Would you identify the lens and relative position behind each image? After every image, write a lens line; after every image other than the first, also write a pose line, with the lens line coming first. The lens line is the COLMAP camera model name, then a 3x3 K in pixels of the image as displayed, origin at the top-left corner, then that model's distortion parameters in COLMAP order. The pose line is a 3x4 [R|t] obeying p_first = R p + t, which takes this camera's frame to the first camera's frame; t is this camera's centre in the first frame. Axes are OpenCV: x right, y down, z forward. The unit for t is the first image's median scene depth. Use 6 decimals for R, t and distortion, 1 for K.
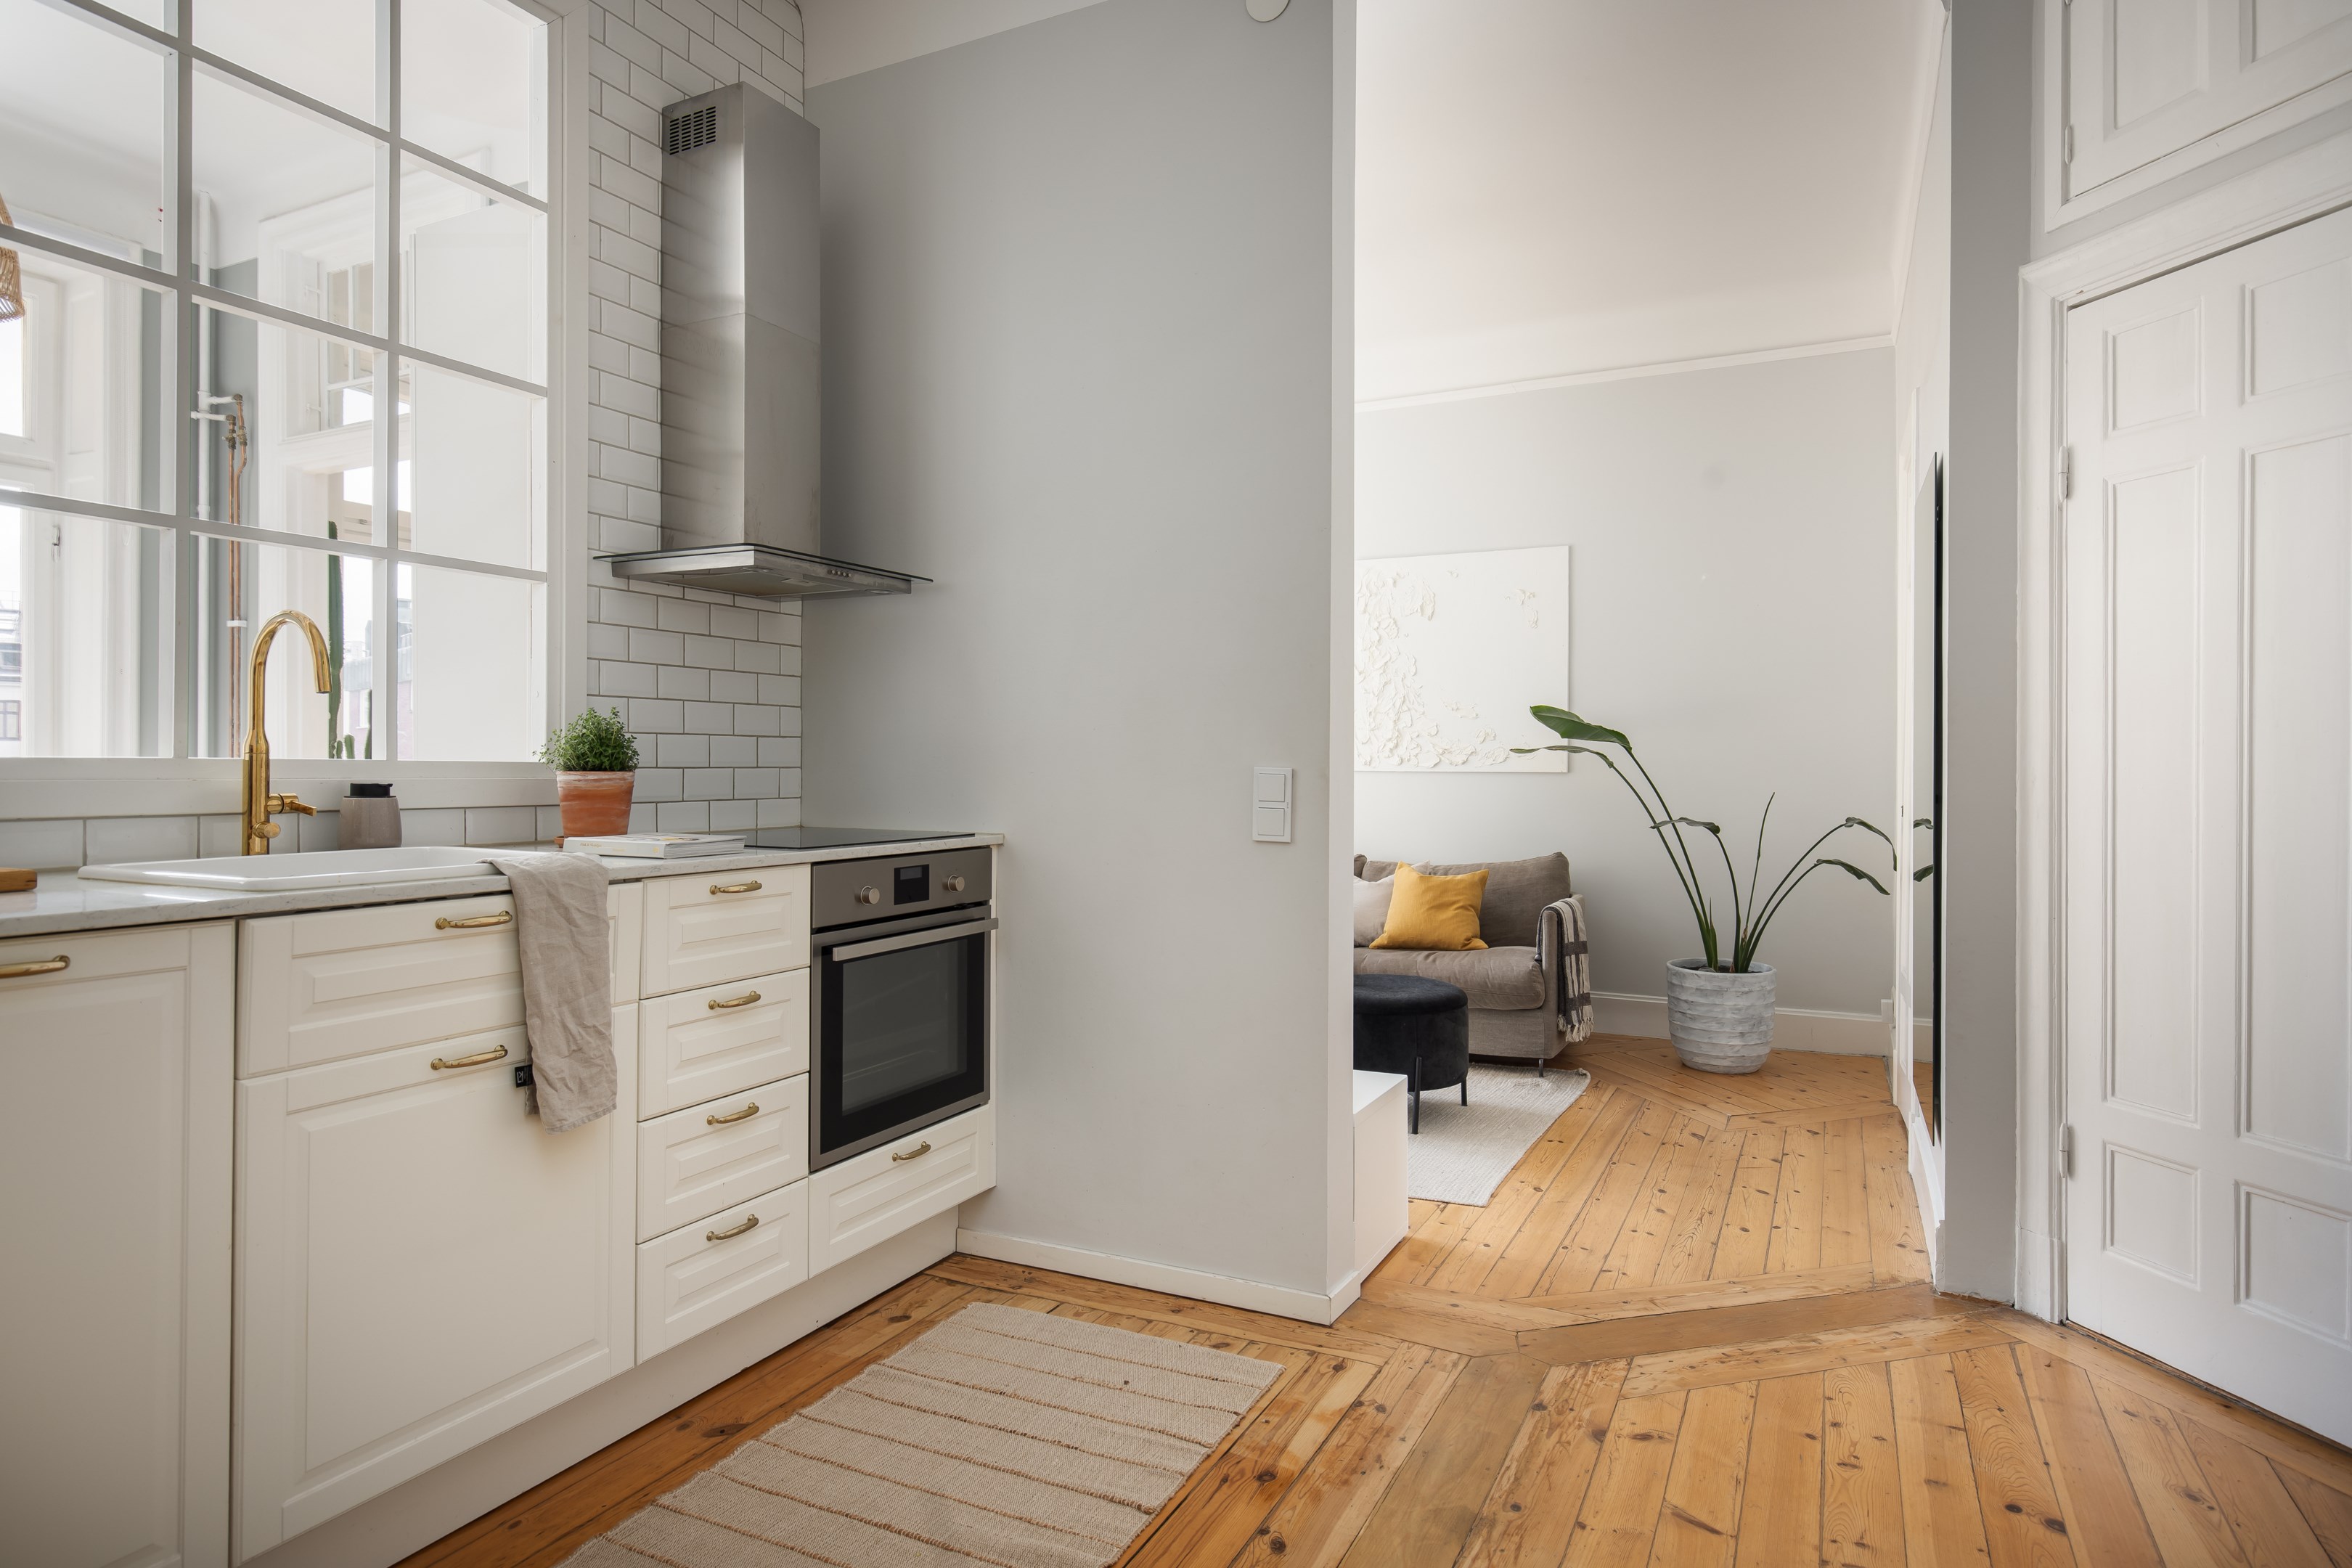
lens RADIAL K [[1316.8, 0, 1172.8], [0, 1316.8, 771.7], [0, 0, 1]] dist [0.000631, -0.000356]
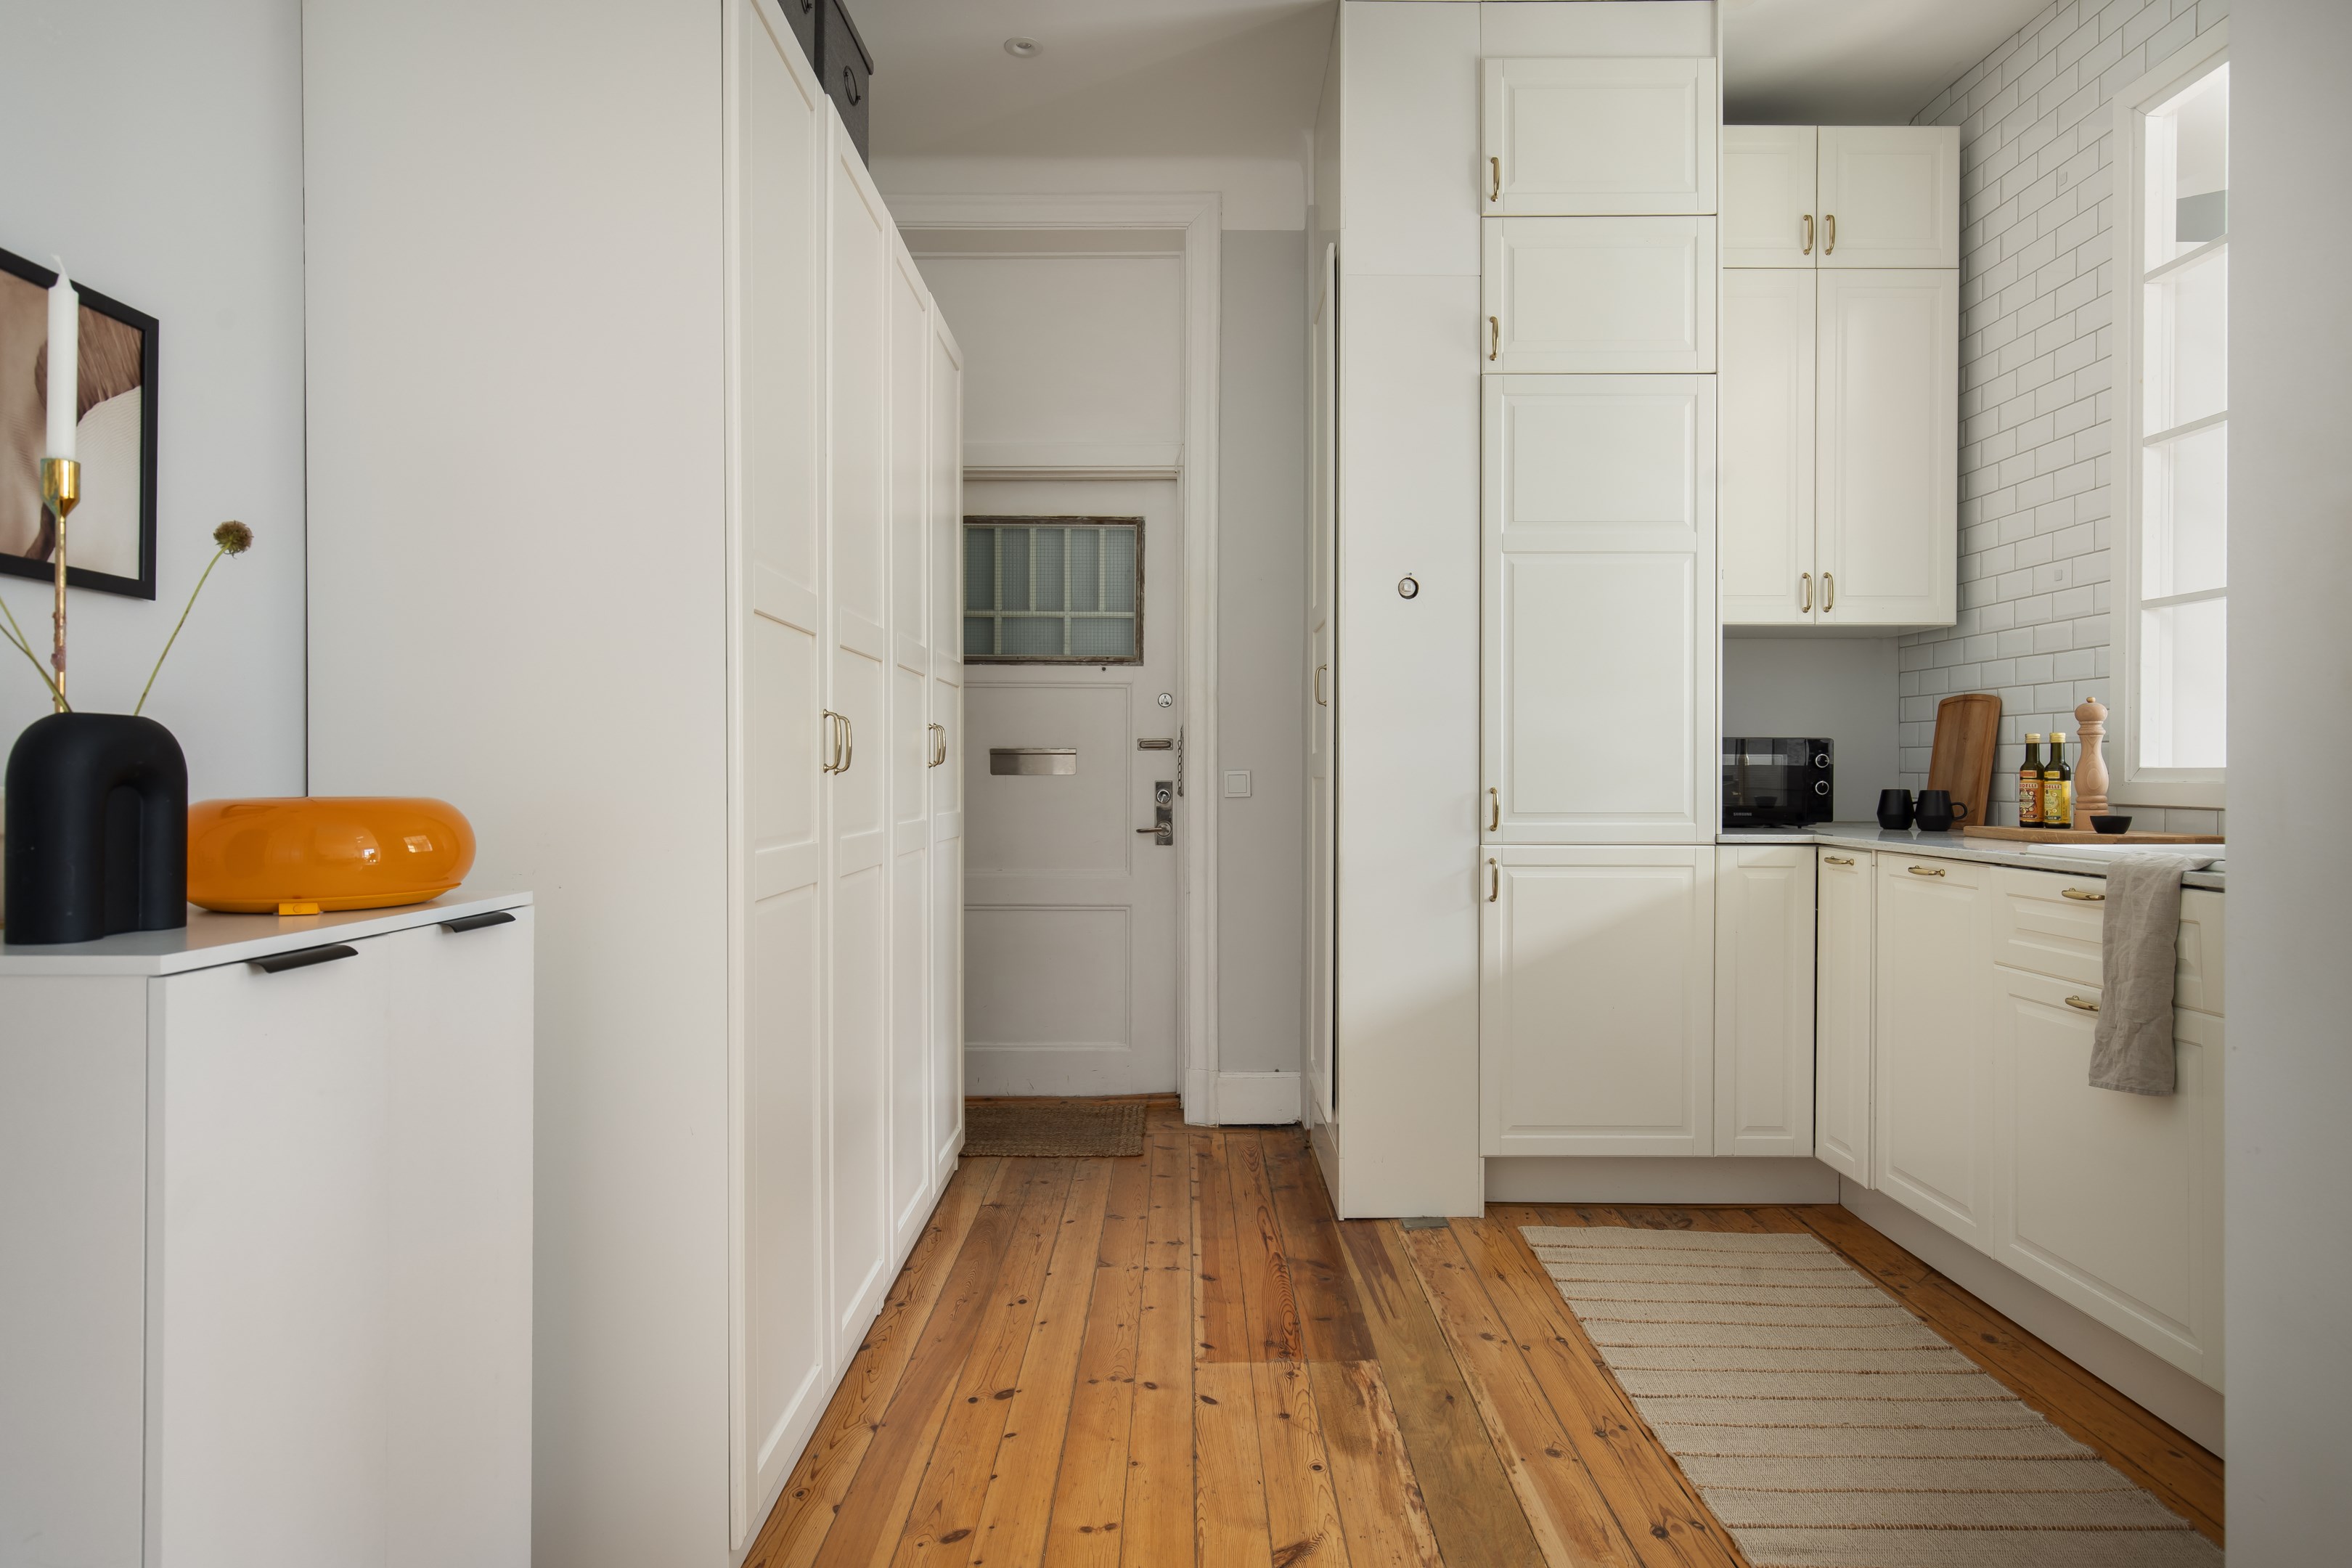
lens RADIAL K [[1353.4, 0, 1185.6], [0, 1353.4, 767.3], [0, 0, 1]] dist [0.001447, -0.001936]
pose [[-0.893237, -0.005089, -0.449558, 0.660866], [-0.006308, 0.999979, 0.001214, -0.003796], [0.449543, 0.003920, -0.893250, 1.420153]]
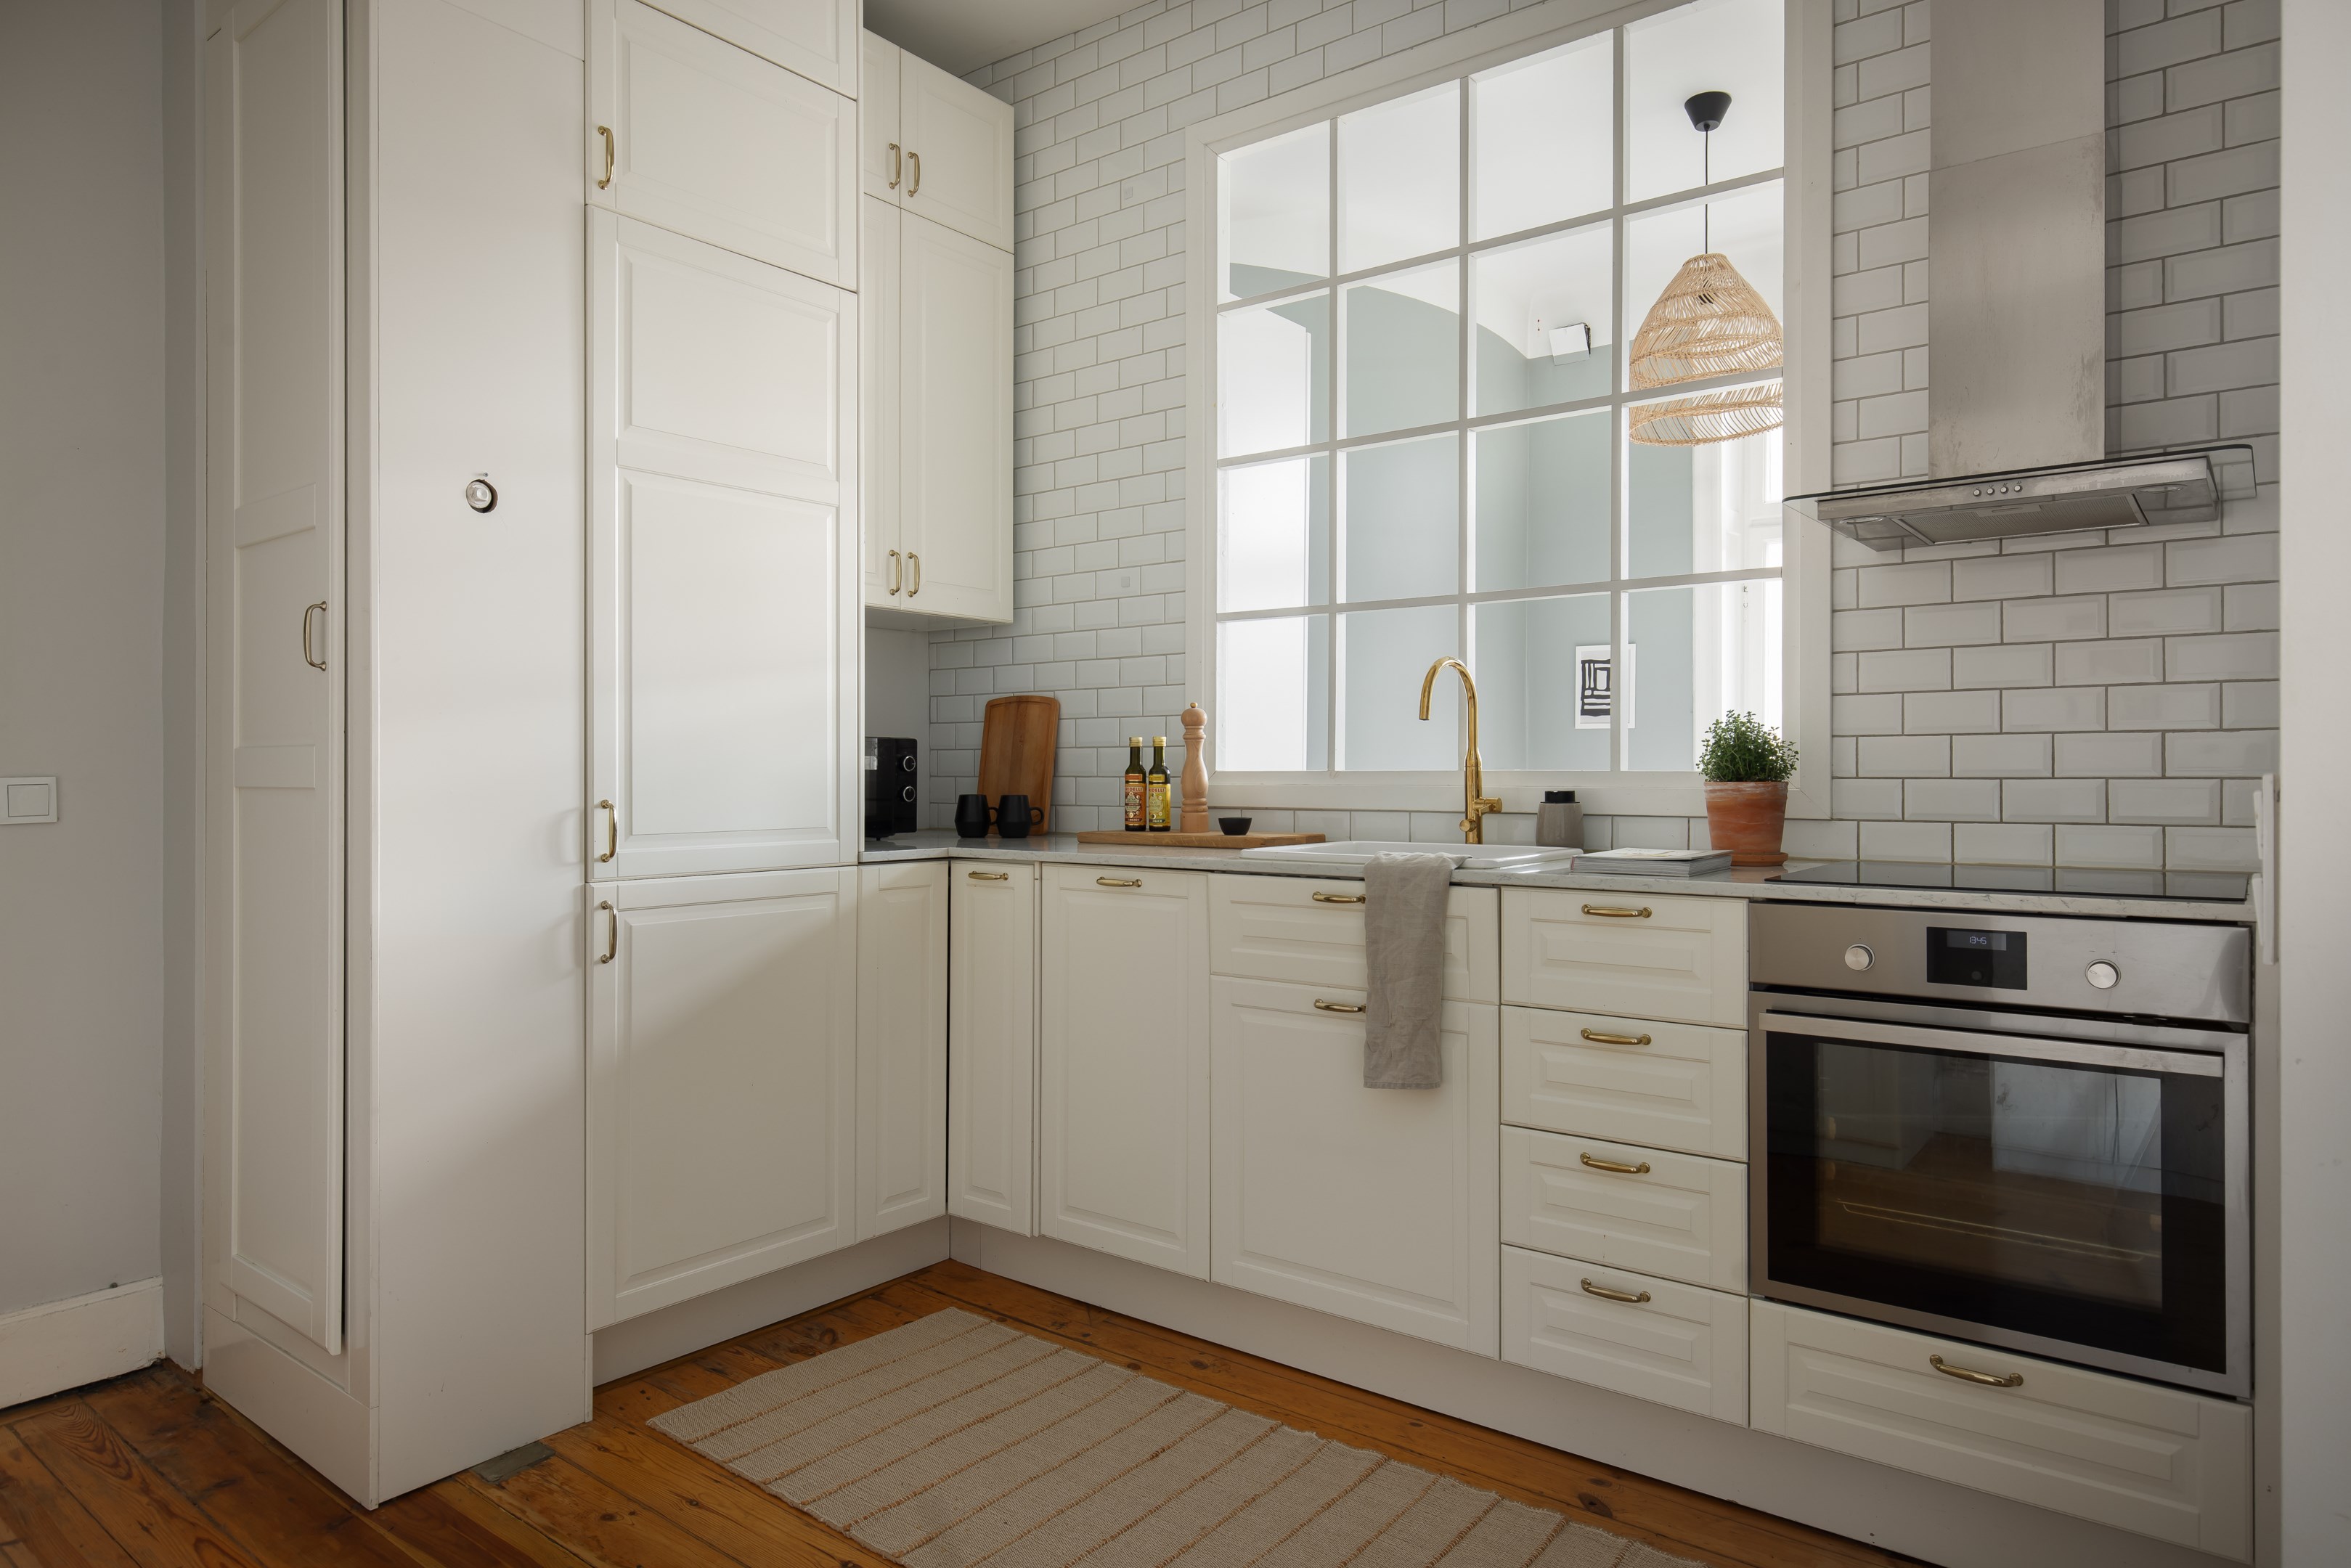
lens RADIAL K [[1410.8, 0, 1185.7], [0, 1410.8, 769.7], [0, 0, 1]] dist [0.001875, -0.000012]
pose [[-0.193713, -0.005611, -0.981042, 0.667932], [-0.004772, 0.999977, -0.004777, -0.002127], [0.981047, 0.003756, -0.193735, 0.900472]]
